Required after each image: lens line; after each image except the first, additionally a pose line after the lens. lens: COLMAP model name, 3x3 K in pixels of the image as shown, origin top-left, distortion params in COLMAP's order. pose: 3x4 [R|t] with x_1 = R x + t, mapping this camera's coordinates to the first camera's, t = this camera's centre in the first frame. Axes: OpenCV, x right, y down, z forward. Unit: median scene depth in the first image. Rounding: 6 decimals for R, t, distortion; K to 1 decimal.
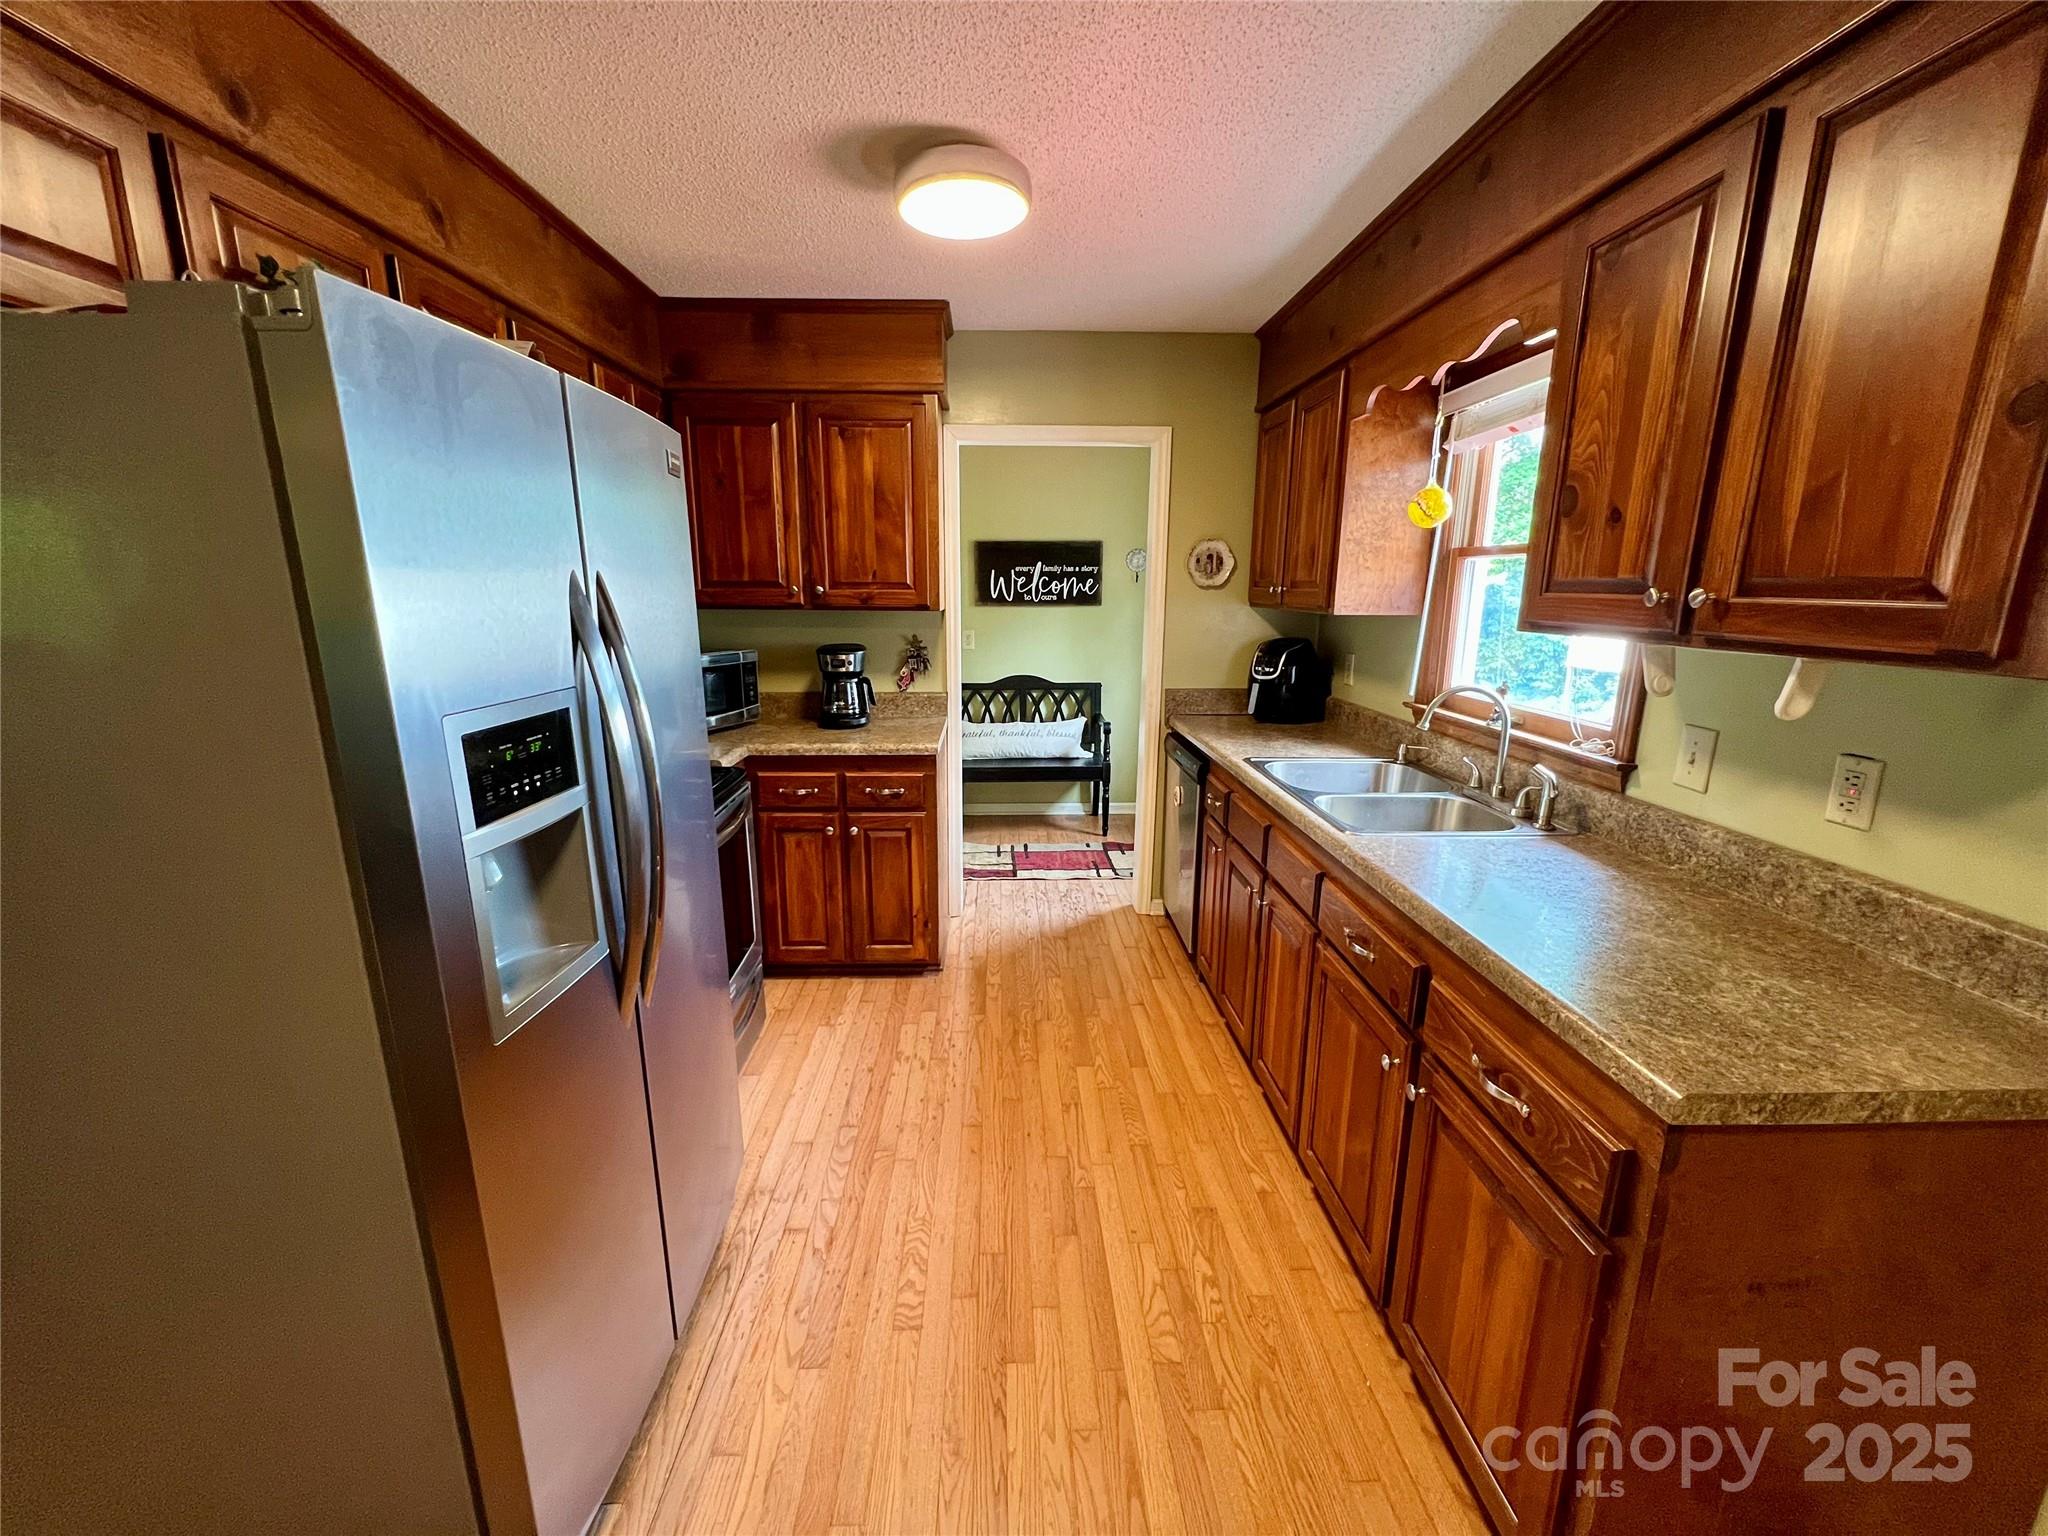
lens RADIAL K [[818.4, 0, 1023.5], [0, 818.4, 766.6], [0, 0, 1]] dist [0.000321, -0.000591]
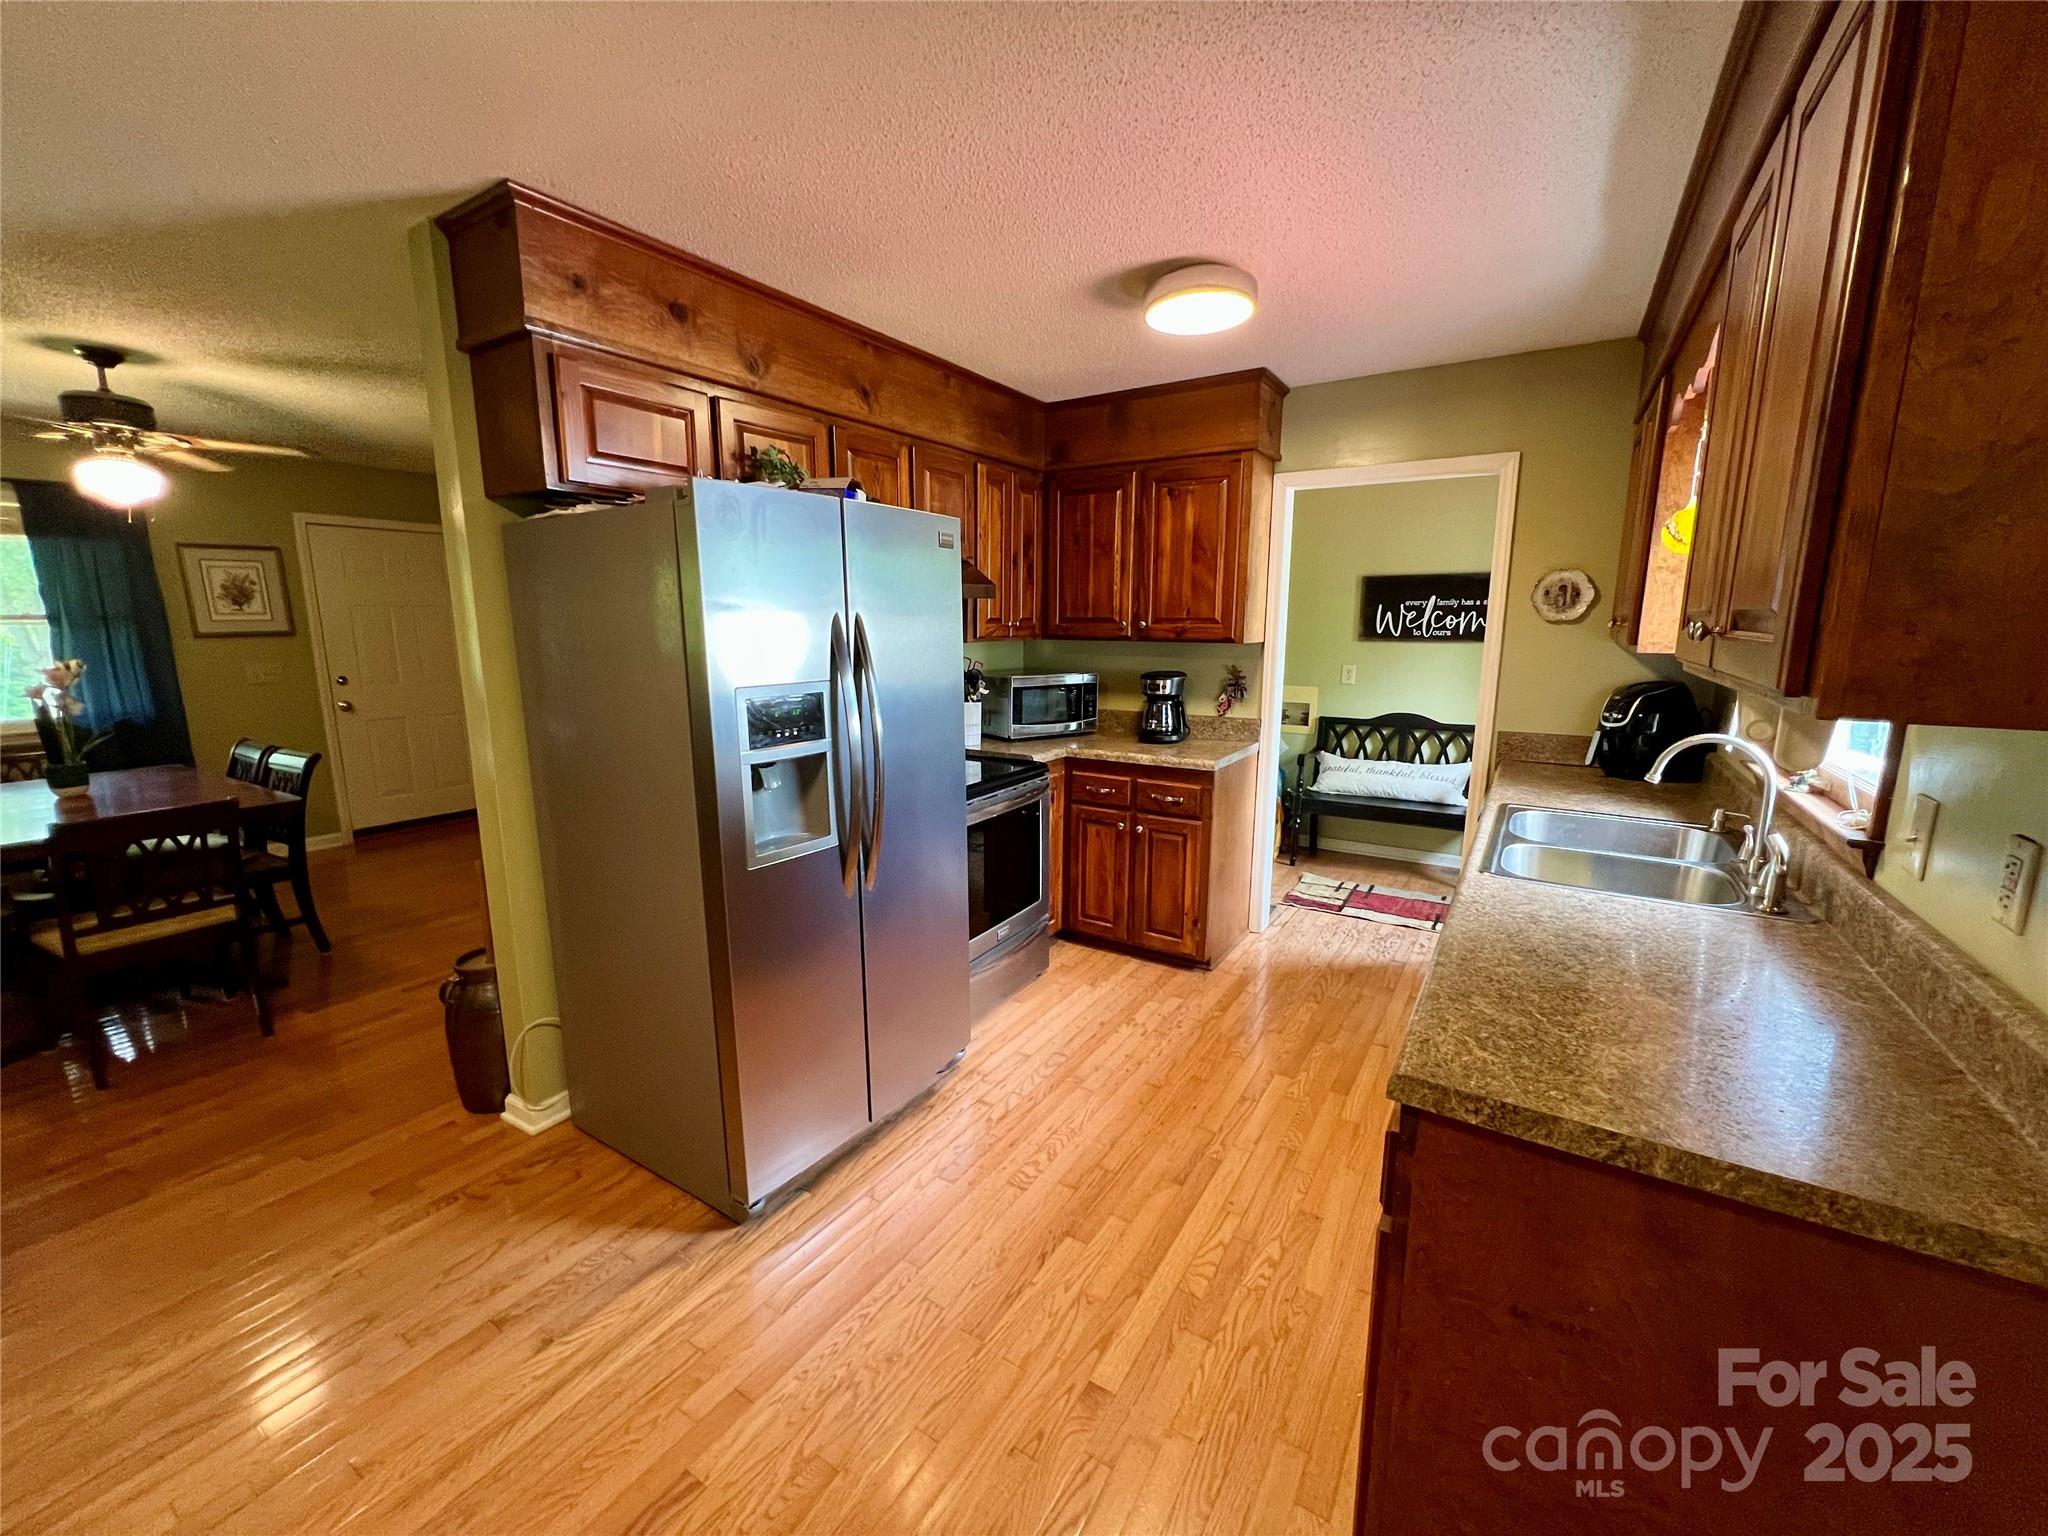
lens RADIAL K [[820.7, 0, 1024.0], [0, 820.7, 768.0], [0, 0, 1]] dist [0.000711, -0.000411]
pose [[0.828162, 0.097126, -0.552010, 0.284721], [-0.119370, 0.992840, -0.004397, 0.016064], [0.547631, 0.069535, 0.833826, -0.070470]]
